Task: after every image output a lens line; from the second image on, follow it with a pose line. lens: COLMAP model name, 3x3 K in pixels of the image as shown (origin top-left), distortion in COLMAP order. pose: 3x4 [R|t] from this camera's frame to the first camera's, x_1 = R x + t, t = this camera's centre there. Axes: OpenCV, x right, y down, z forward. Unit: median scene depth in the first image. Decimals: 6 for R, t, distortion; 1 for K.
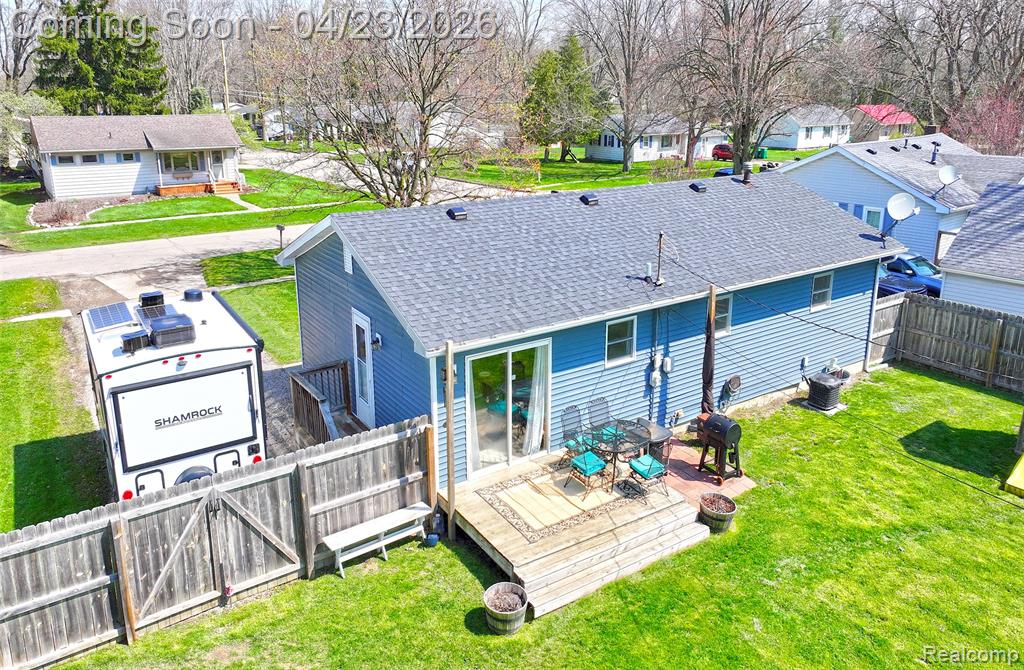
lens RADIAL K [[723.3, 0, 514.8], [0, 723.3, 313.9], [0, 0, 1]] dist [0.007244, 0.009517]
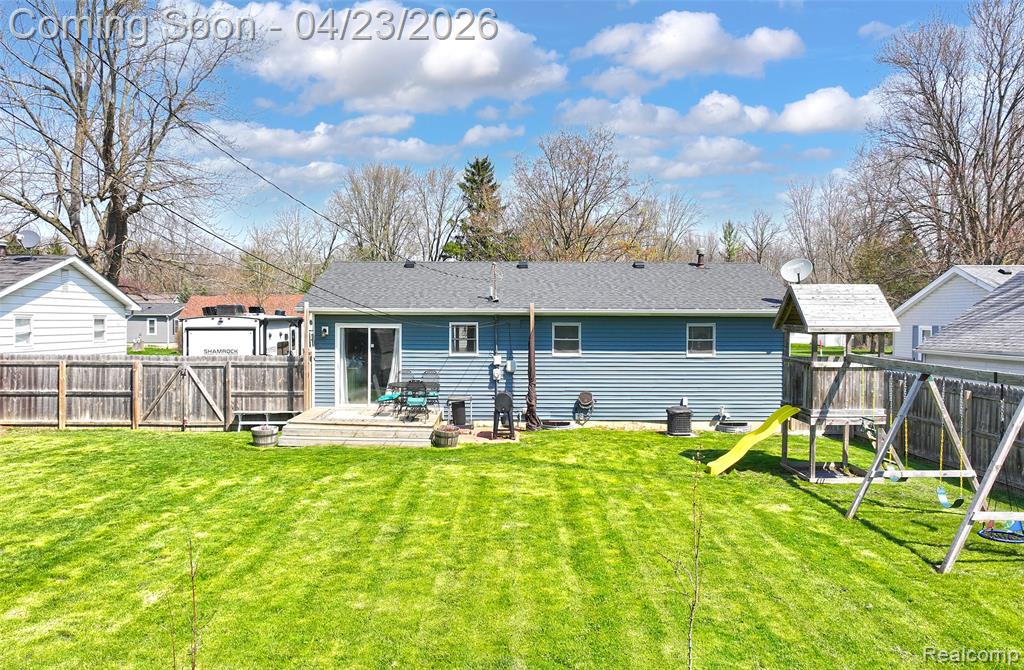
lens RADIAL K [[723.3, 0, 514.4], [0, 723.3, 342.4], [0, 0, 1]] dist [0.007244, 0.009517]
pose [[0.825592, 0.014180, -0.564089, 1.112996], [-0.168657, 0.960186, -0.222705, 0.370839], [0.538473, 0.279001, 0.795114, -0.074363]]
